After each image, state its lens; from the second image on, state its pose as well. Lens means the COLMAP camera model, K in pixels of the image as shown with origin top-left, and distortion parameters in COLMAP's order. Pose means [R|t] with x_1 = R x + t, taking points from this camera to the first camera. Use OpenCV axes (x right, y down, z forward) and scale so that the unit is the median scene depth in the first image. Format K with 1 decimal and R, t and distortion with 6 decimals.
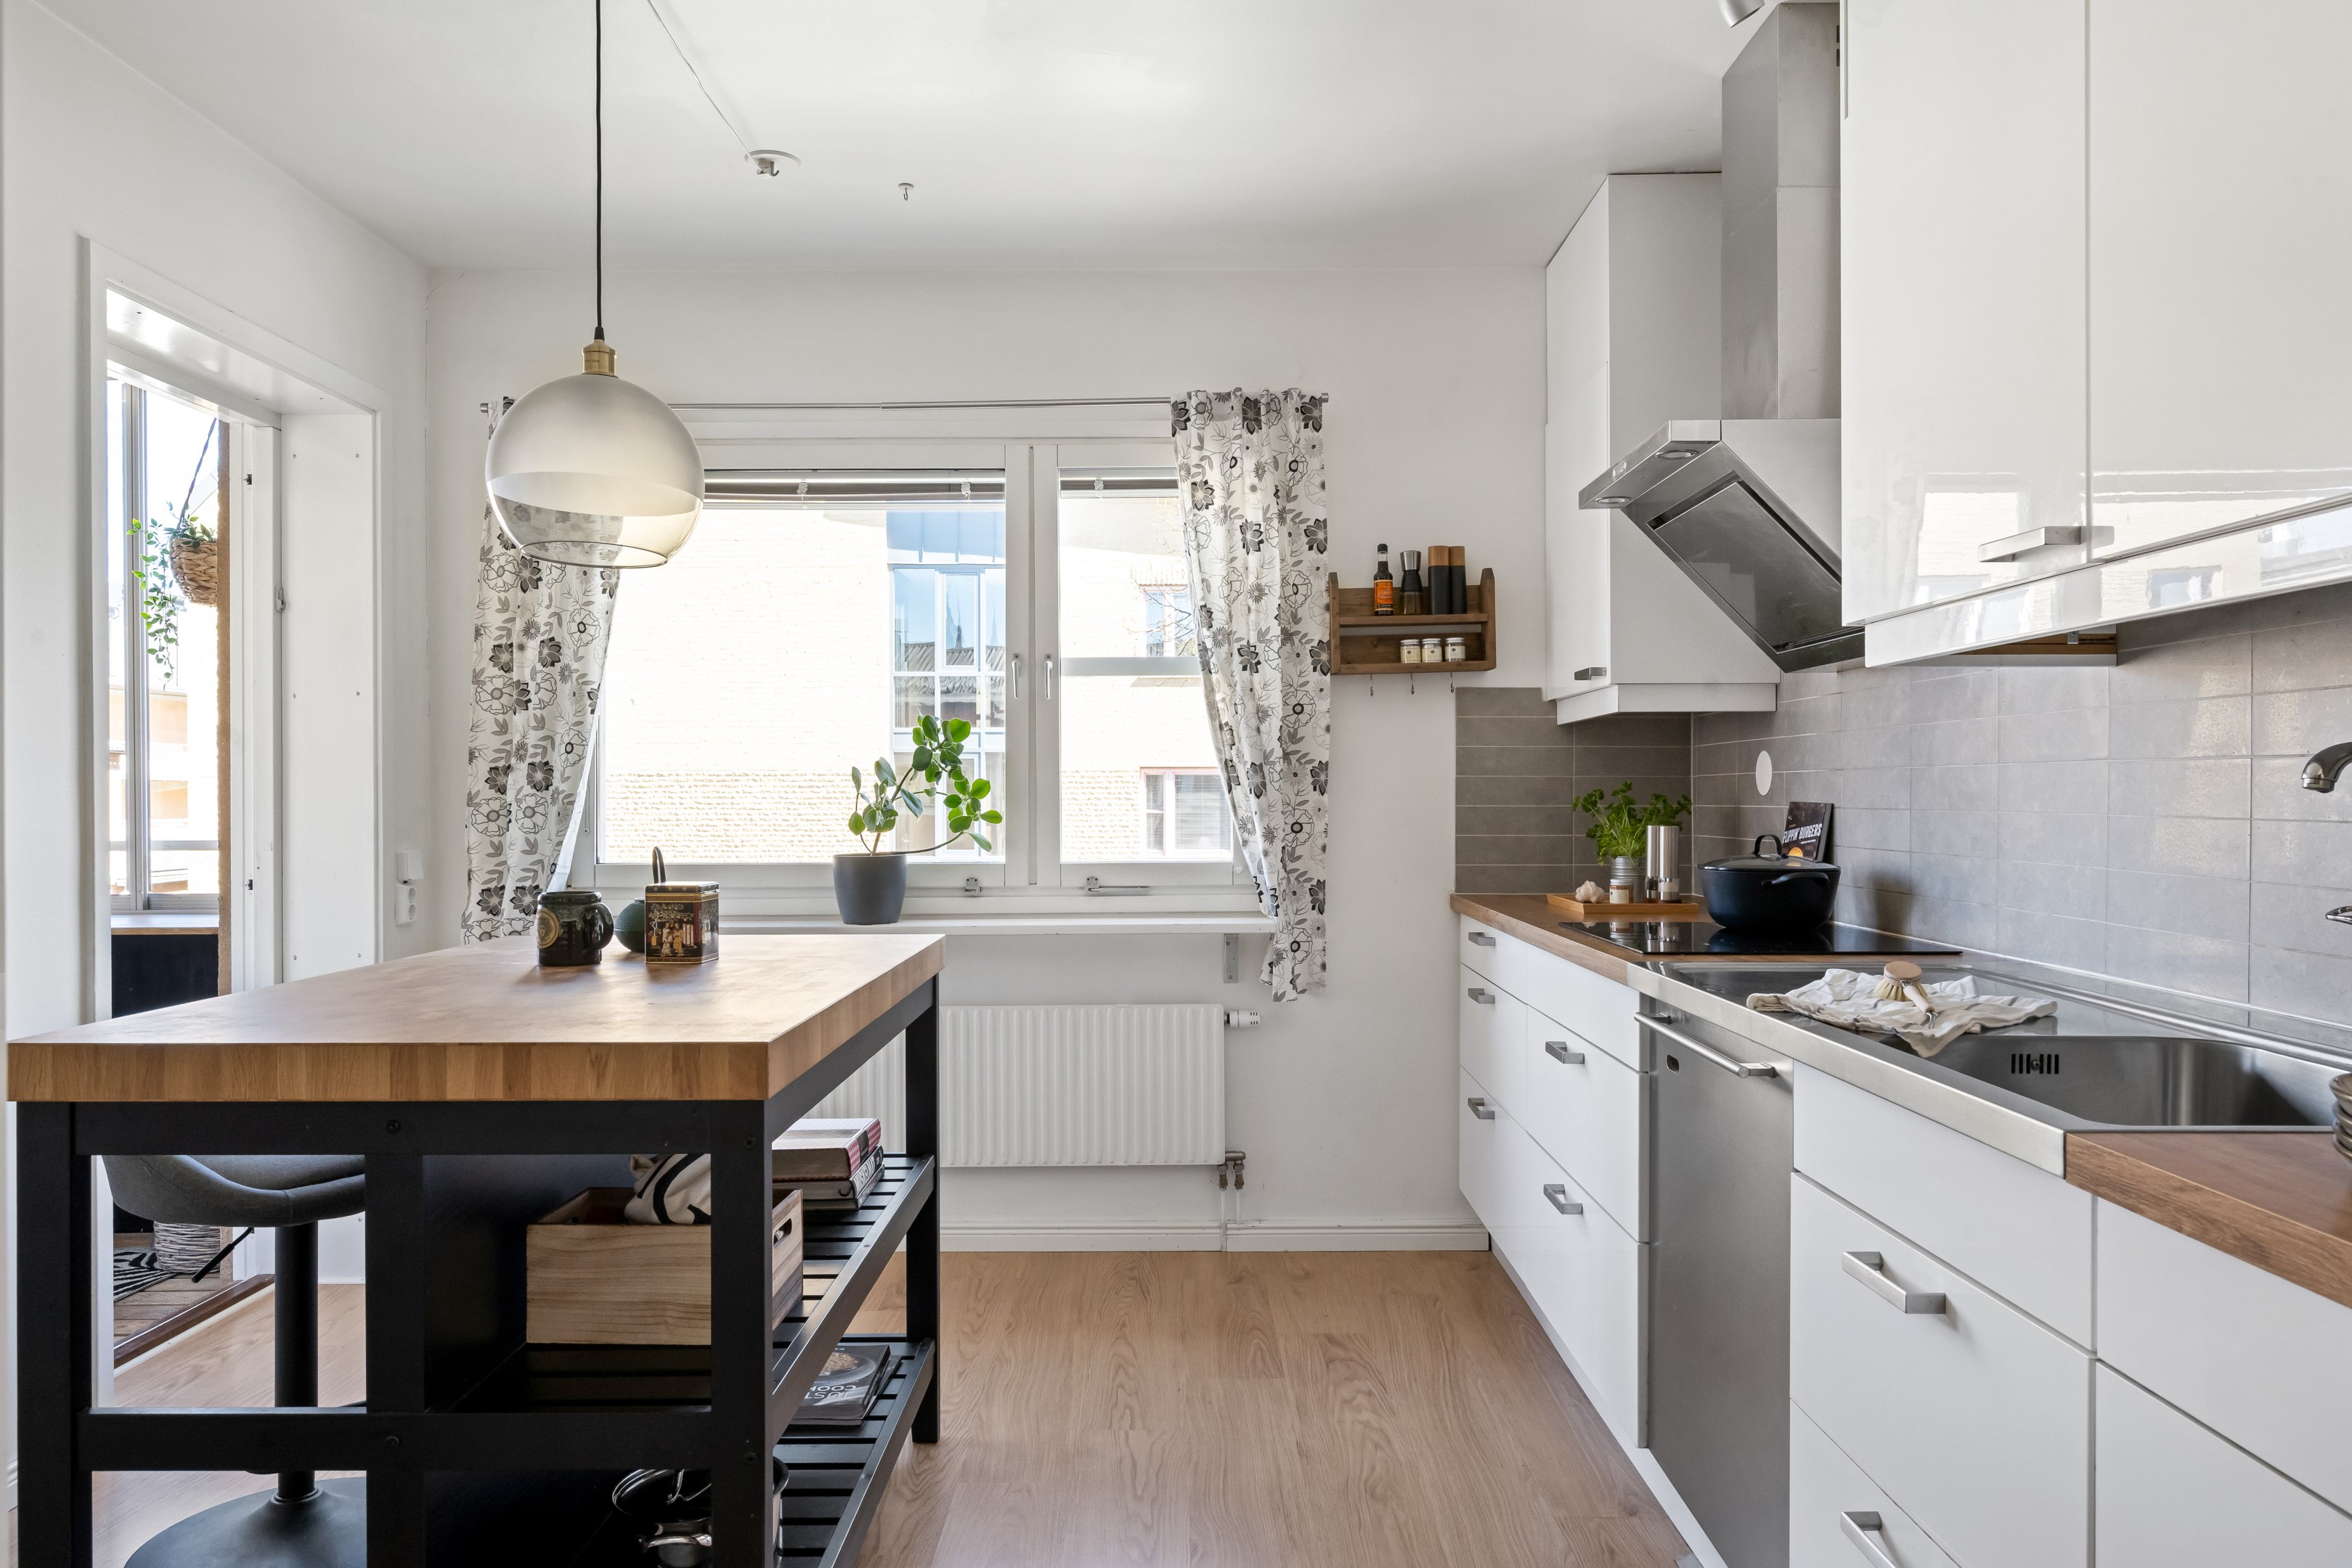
lens RADIAL K [[1525.9, 0, 1162.7], [0, 1525.9, 788.9], [0, 0, 1]] dist [-0.004252, 0.002083]
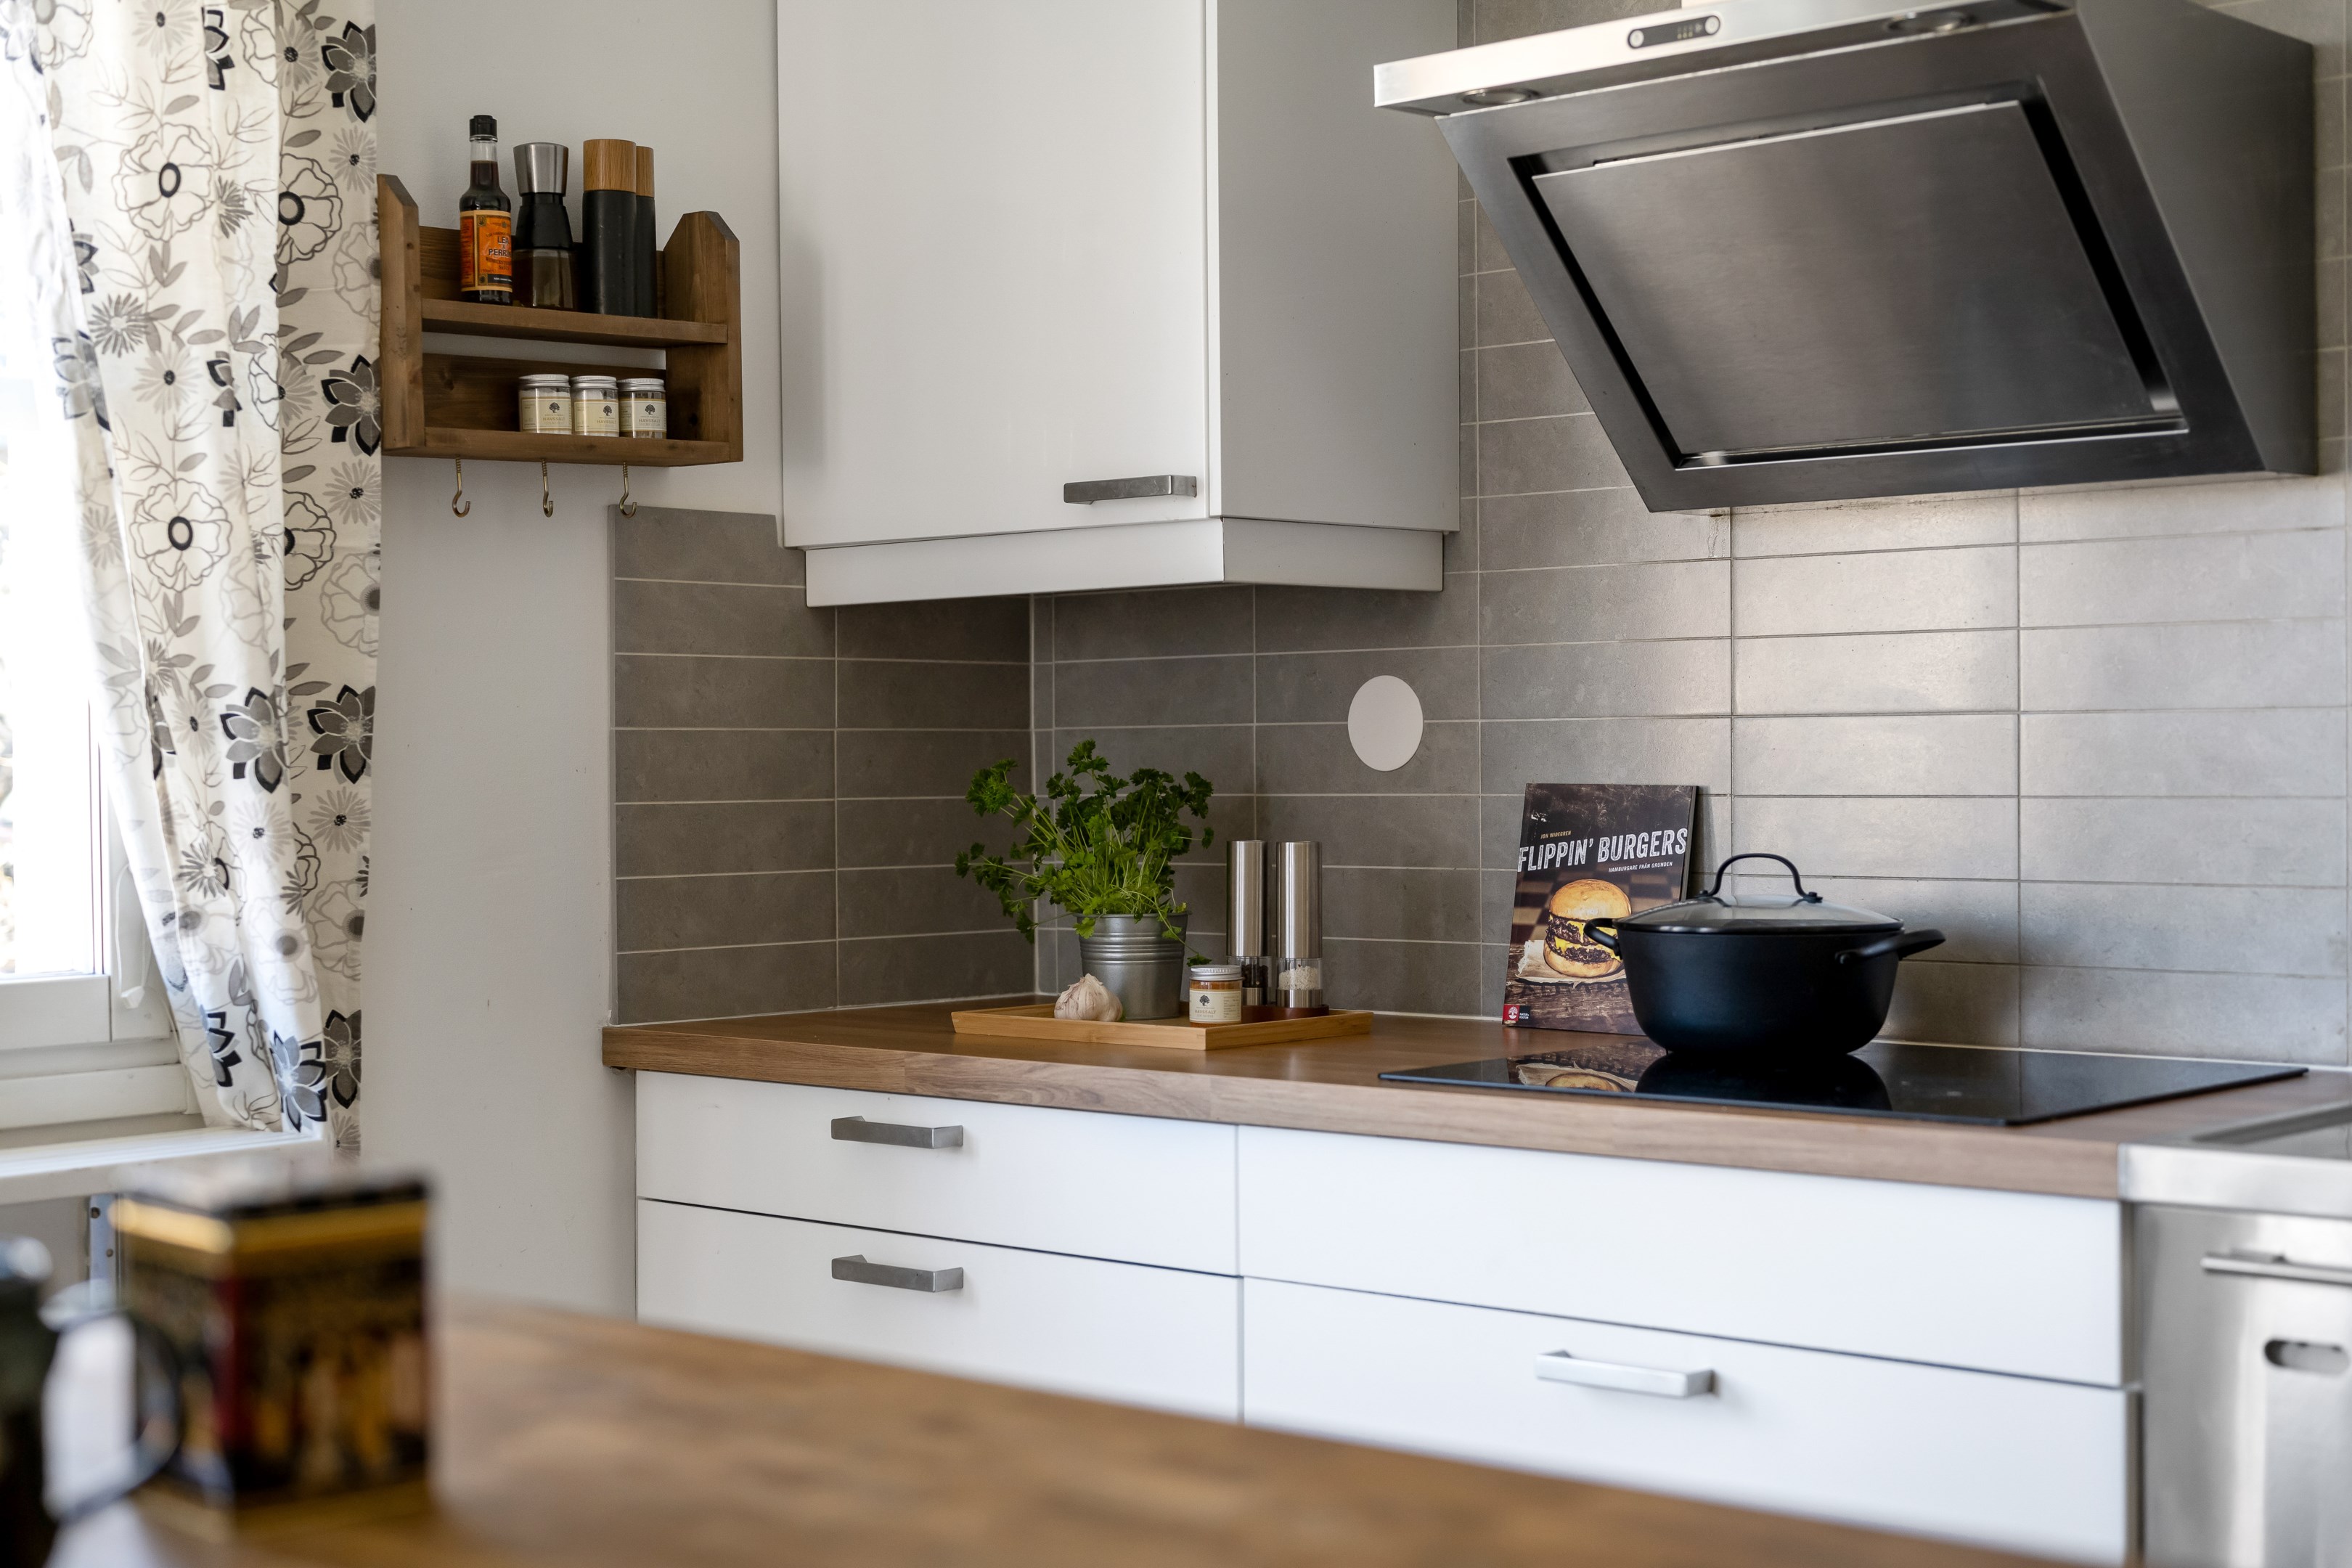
lens RADIAL K [[3344.3, 0, 1174.7], [0, 3344.3, 783.0], [0, 0, 1]] dist [0.004373, 0.000000]
pose [[0.687795, -0.010849, 0.725824, -0.343002], [0.005187, 0.999936, 0.010031, -0.002445], [-0.725886, -0.003134, 0.687808, 0.306106]]
